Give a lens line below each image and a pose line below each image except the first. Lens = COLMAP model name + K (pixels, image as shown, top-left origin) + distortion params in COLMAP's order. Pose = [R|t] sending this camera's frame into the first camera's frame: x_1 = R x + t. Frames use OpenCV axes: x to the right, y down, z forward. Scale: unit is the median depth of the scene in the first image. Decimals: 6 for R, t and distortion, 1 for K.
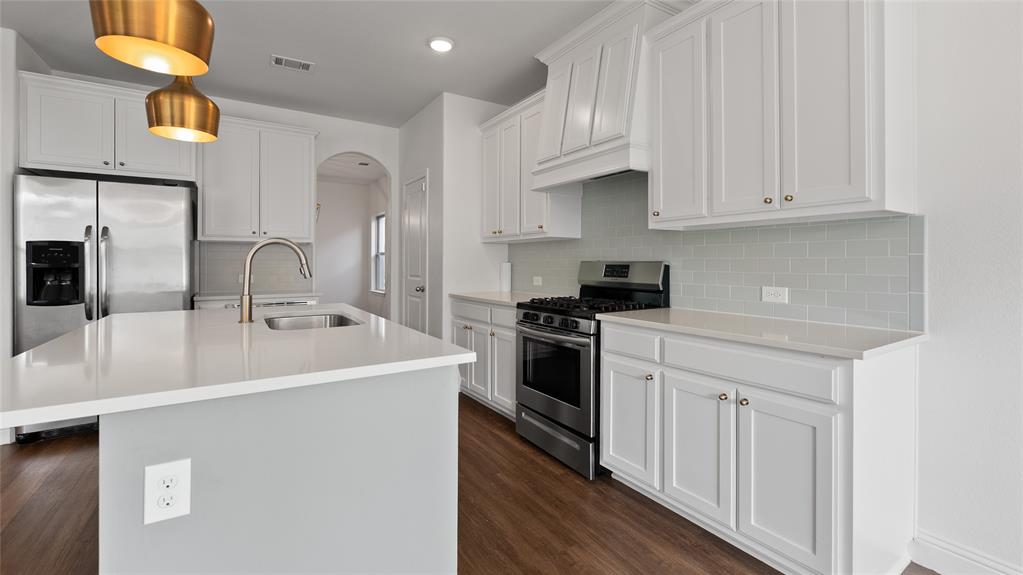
lens RADIAL K [[434.3, 0, 517.7], [0, 434.3, 262.2], [0, 0, 1]] dist [0.002107, 0.000261]
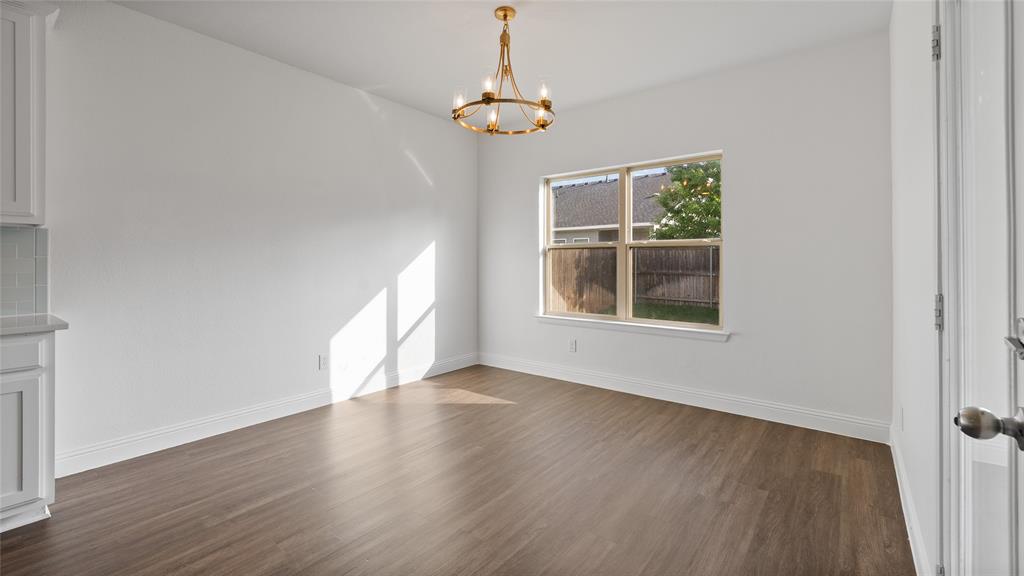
lens RADIAL K [[434.7, 0, 516.1], [0, 434.7, 260.9], [0, 0, 1]] dist [0.002107, 0.000261]
pose [[-0.321269, 0.003267, 0.946982, -0.513056], [-0.003387, 0.999984, -0.004599, -0.003178], [-0.946982, -0.004685, -0.321253, 0.015288]]
